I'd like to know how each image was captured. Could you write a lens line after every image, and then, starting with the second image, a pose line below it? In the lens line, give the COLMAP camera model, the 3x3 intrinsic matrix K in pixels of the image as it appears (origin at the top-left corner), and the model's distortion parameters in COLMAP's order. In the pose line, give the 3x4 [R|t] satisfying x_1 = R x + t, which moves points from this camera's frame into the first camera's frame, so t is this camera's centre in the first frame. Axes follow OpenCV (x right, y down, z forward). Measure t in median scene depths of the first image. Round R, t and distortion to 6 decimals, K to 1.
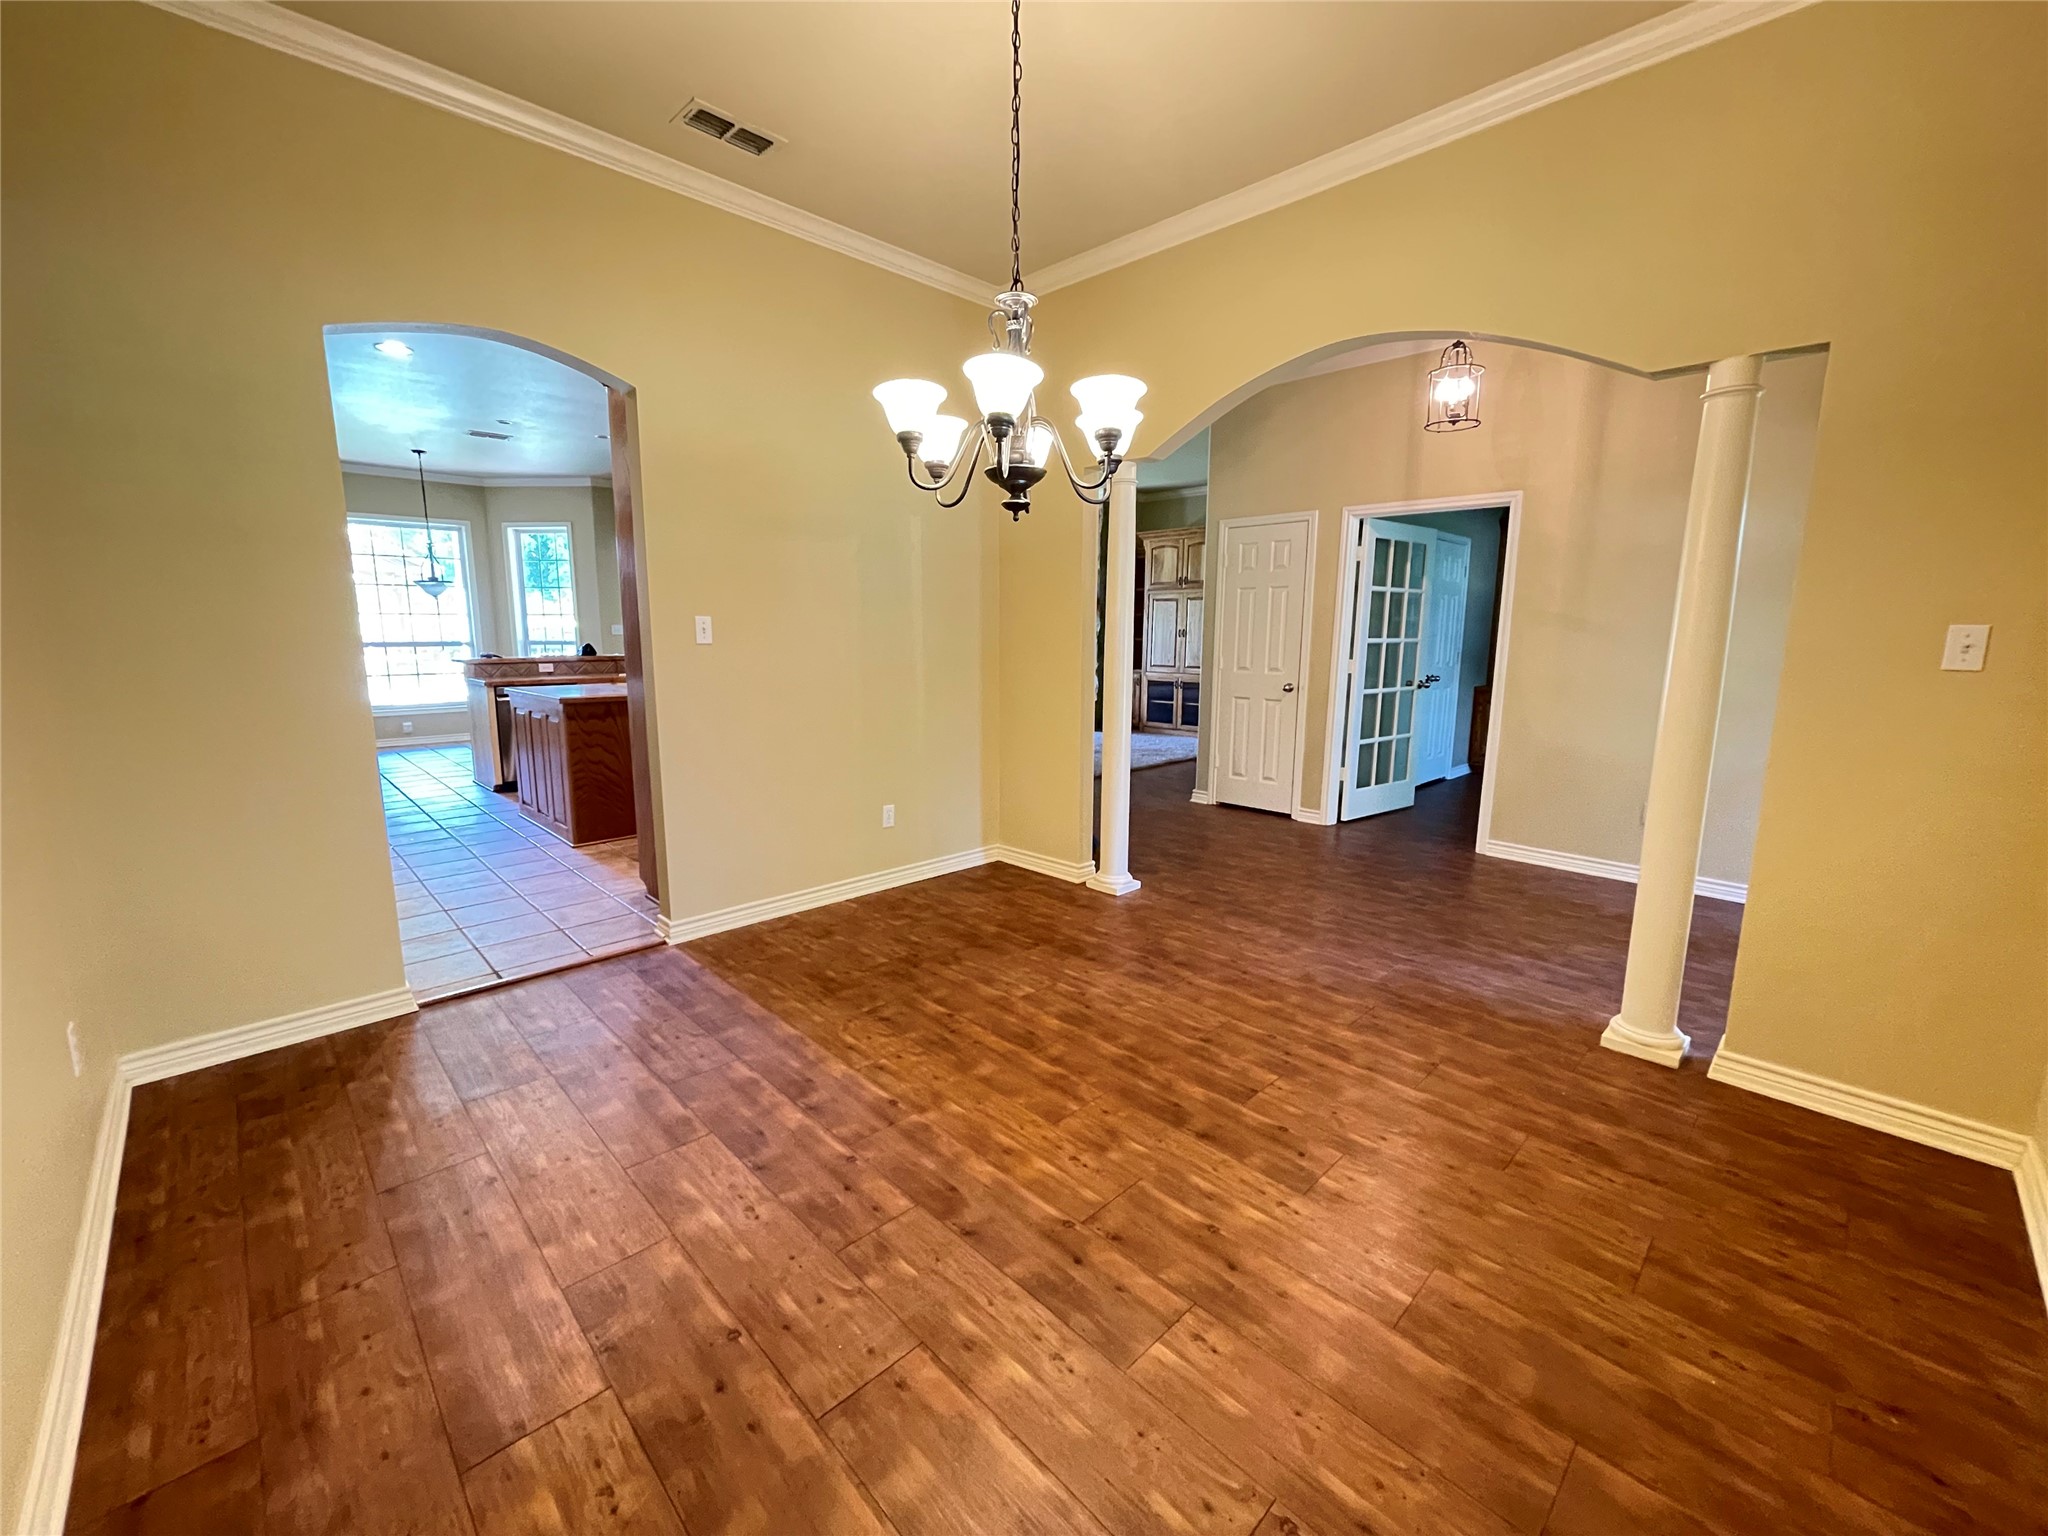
lens RADIAL K [[831.7, 0, 1015.9], [0, 831.7, 760.3], [0, 0, 1]] dist [-0.000176, -0.000301]
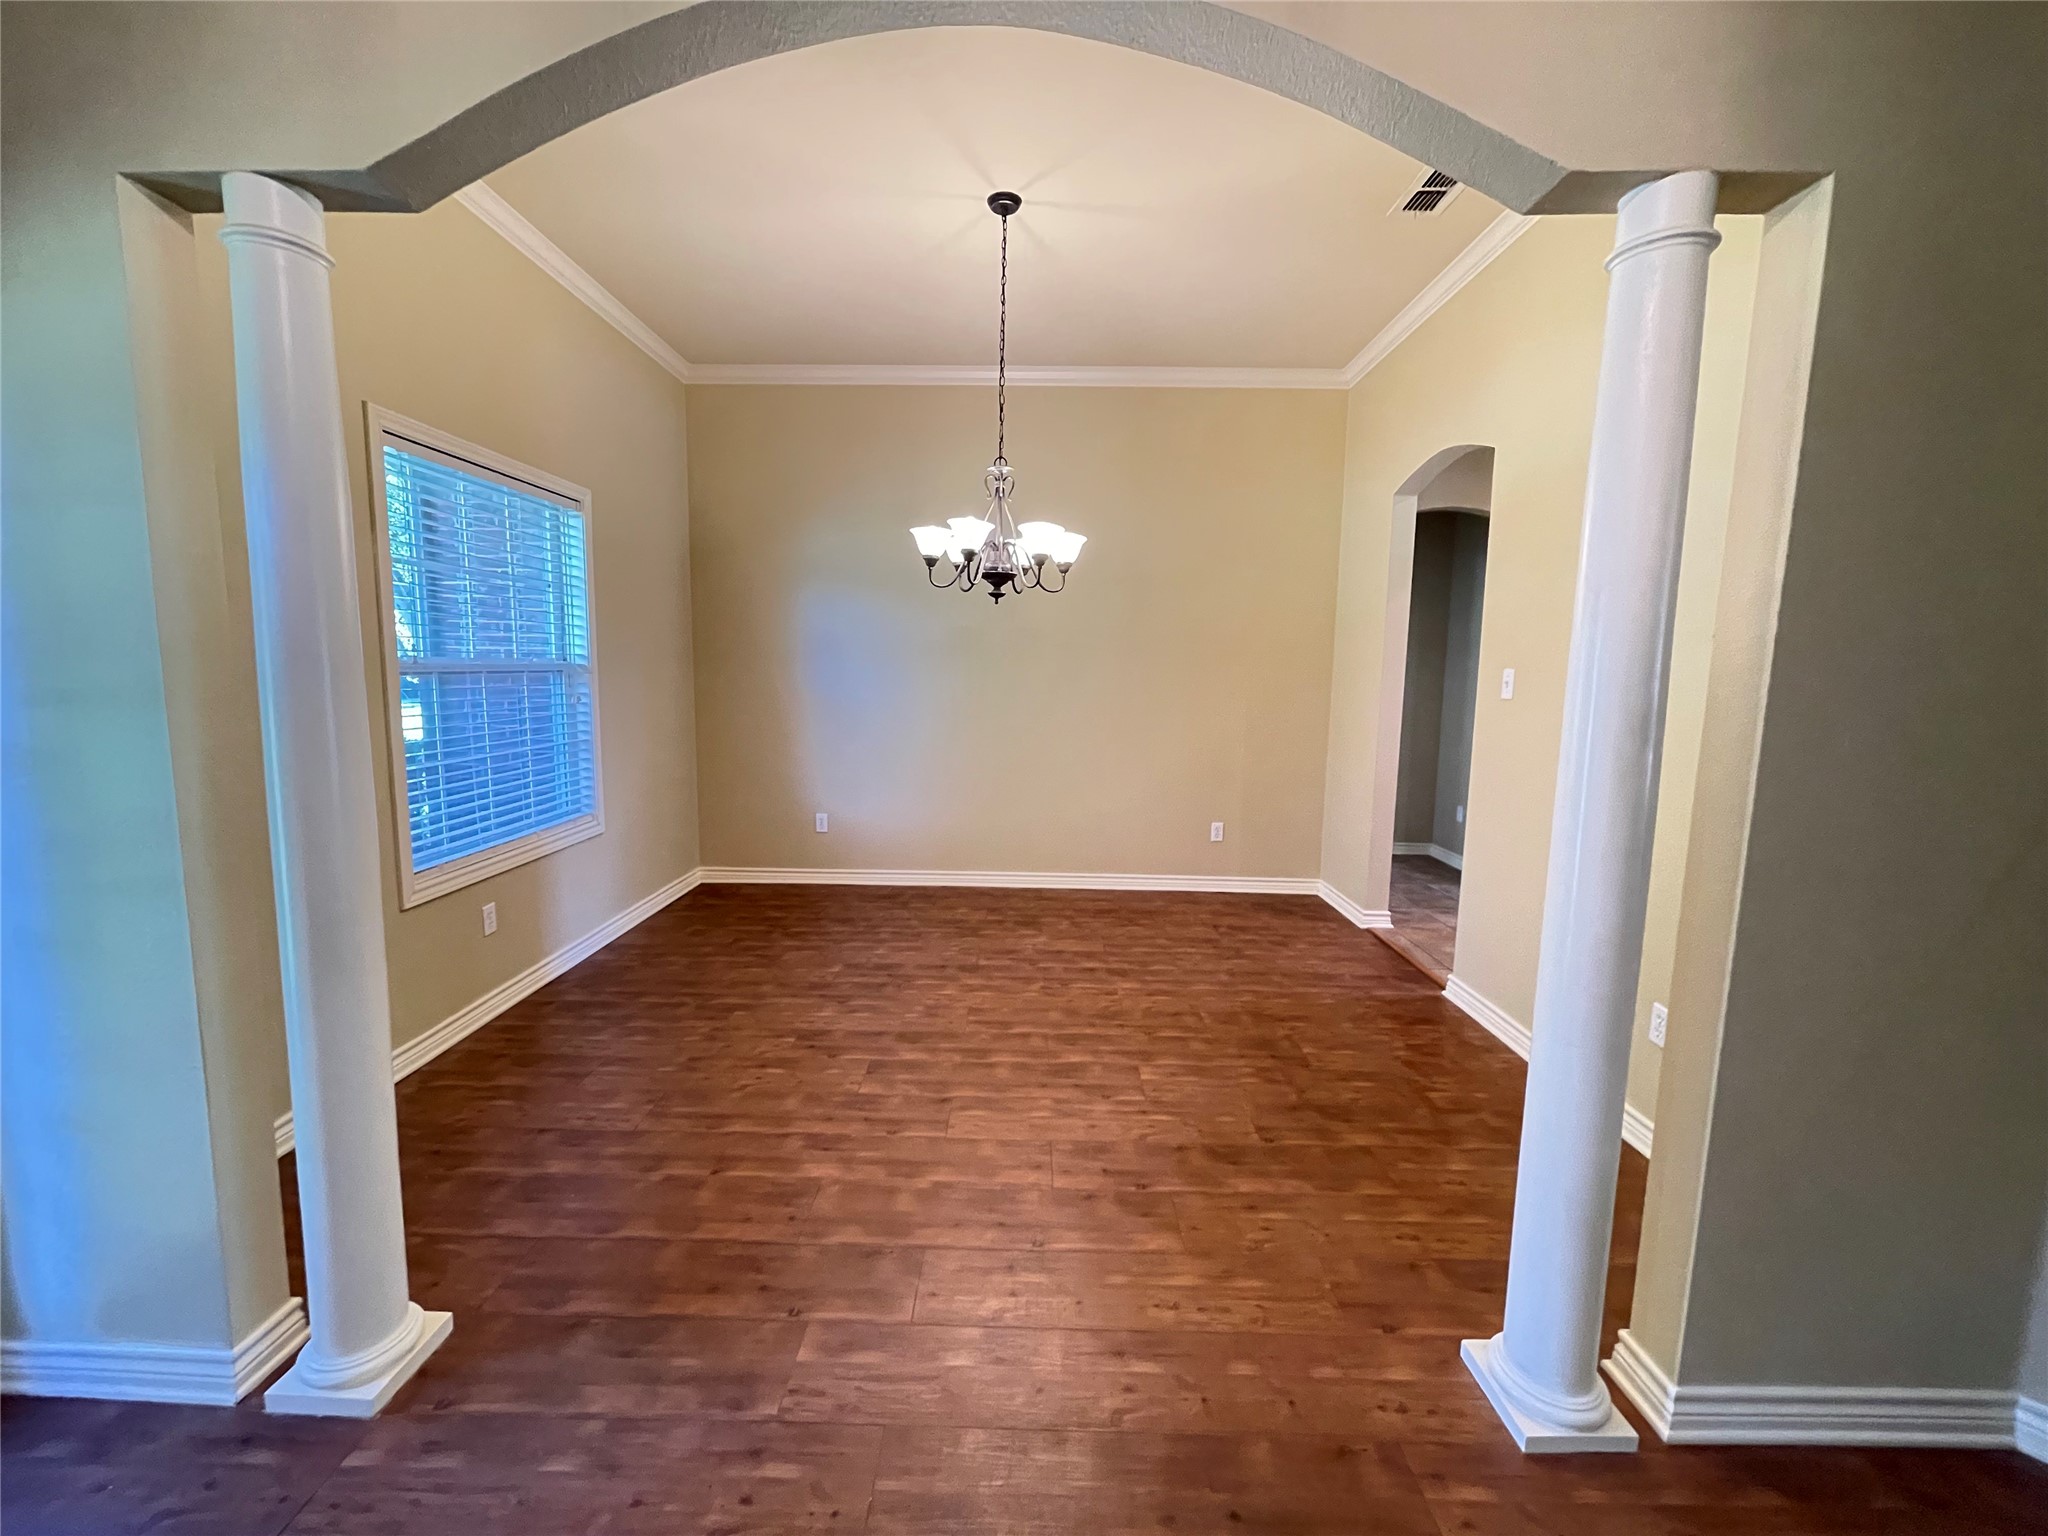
lens RADIAL K [[831.7, 0, 1018.5], [0, 831.7, 766.0], [0, 0, 1]] dist [-0.000176, -0.000301]
pose [[-0.710668, 0.069251, -0.700111, 0.825899], [-0.131568, 0.964505, 0.228955, -0.268070], [0.691116, 0.254823, -0.676331, 1.637791]]
